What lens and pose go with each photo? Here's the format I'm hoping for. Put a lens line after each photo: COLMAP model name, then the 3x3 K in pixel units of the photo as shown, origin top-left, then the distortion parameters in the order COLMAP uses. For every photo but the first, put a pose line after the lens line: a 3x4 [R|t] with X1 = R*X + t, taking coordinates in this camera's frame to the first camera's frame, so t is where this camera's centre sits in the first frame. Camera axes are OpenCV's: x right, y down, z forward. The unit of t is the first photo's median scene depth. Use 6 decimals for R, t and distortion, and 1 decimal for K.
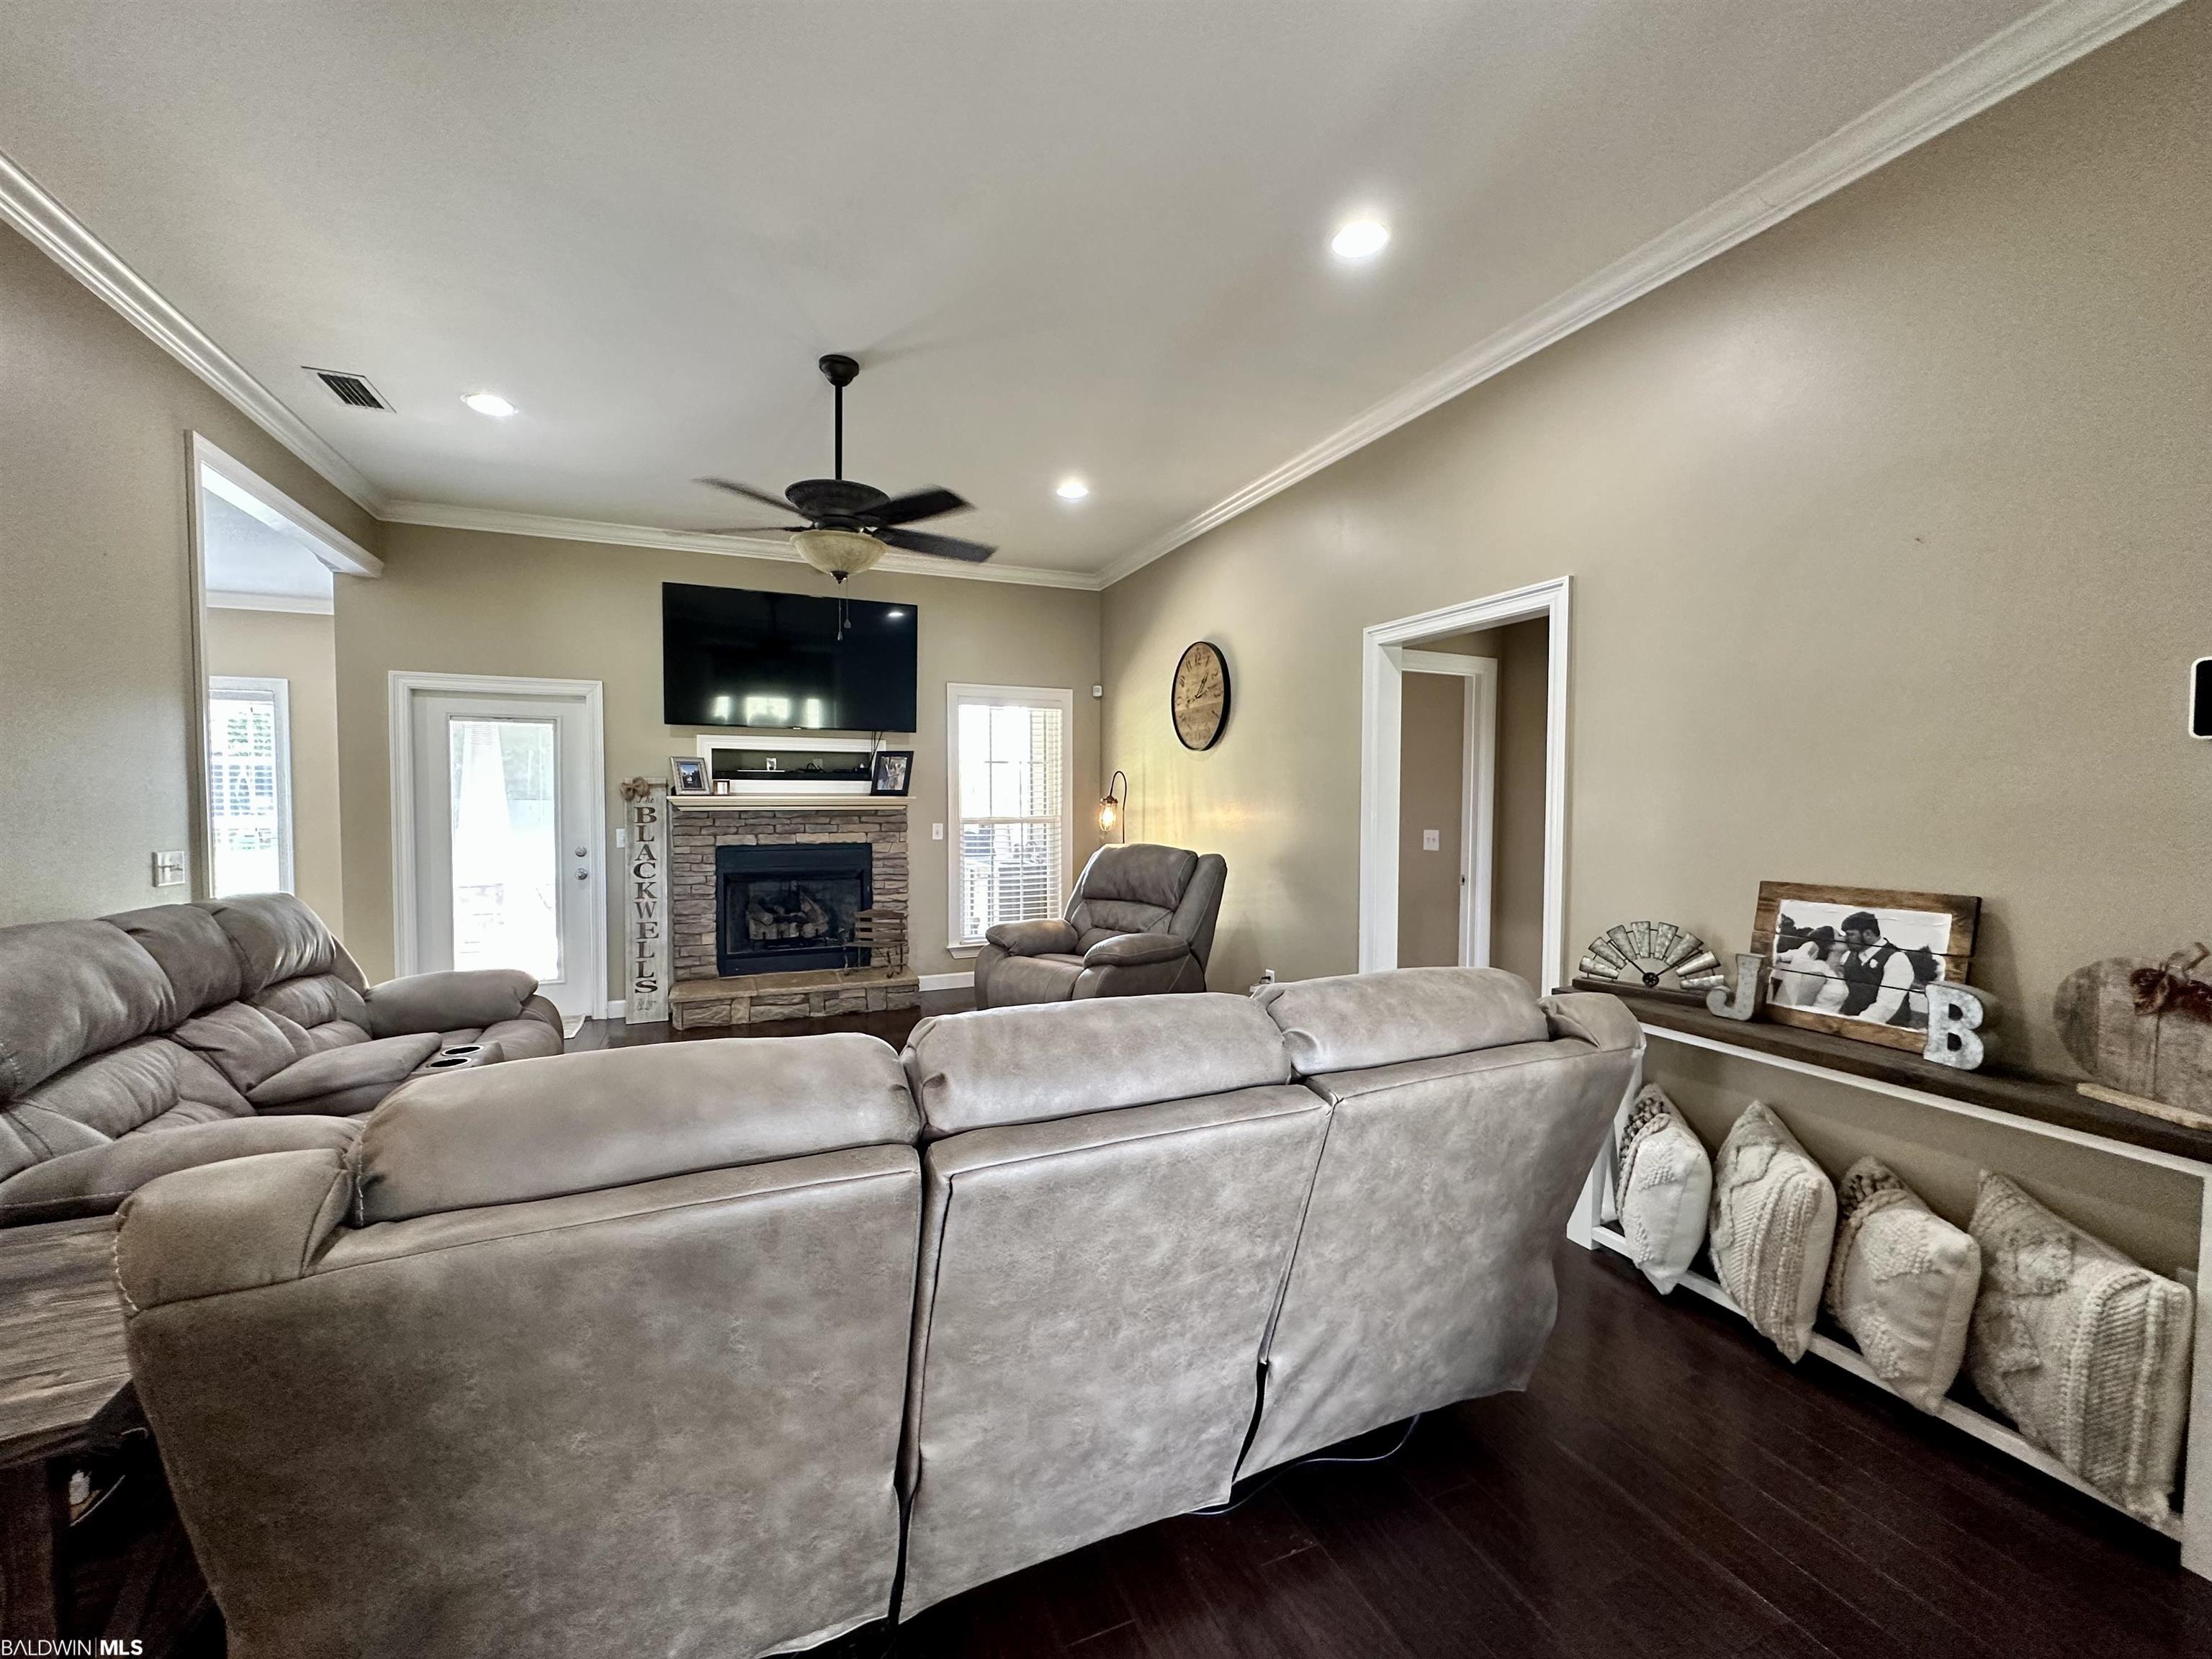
lens RADIAL K [[883.2, 0, 1108.8], [0, 883.2, 827.9], [0, 0, 1]] dist [-0.001021, 0.000648]
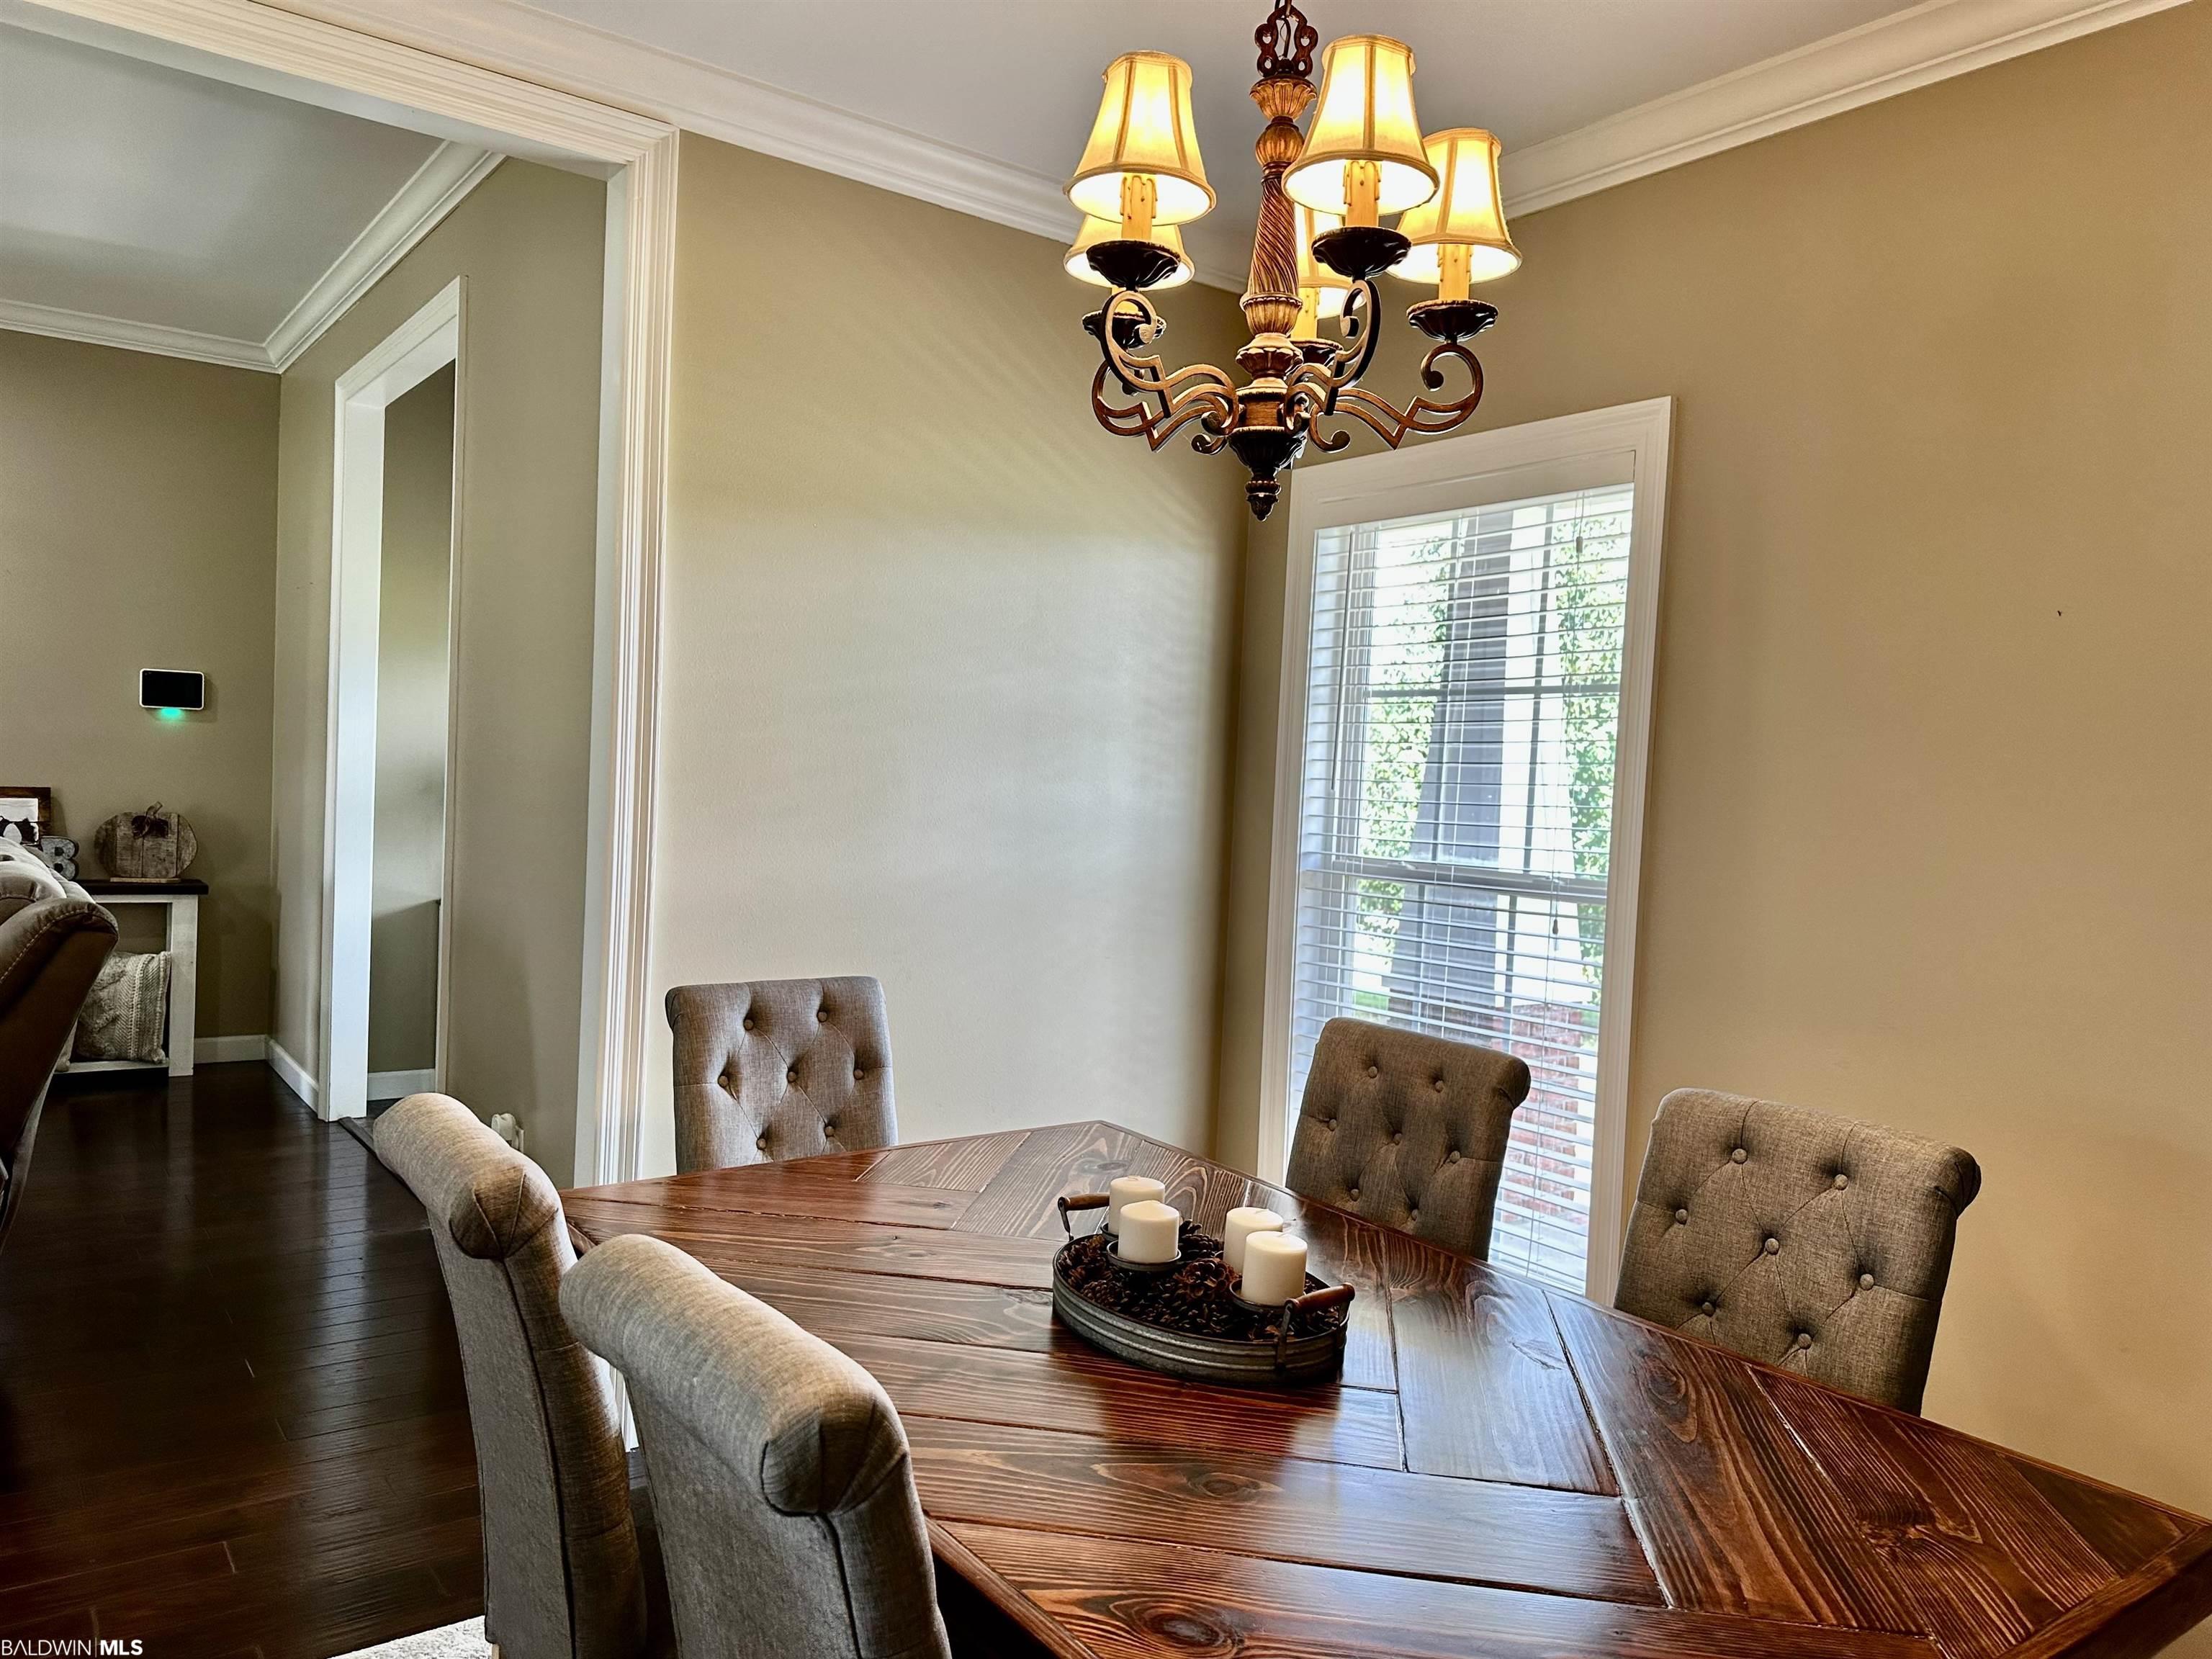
lens RADIAL K [[1560.8, 0, 1100.5], [0, 1560.8, 836.4], [0, 0, 1]] dist [0.054606, -0.063551]
pose [[-0.218597, -0.052243, 0.974416, -2.921179], [-0.010189, 0.998634, 0.051256, -0.007084], [-0.975762, 0.001276, -0.218830, -0.400690]]
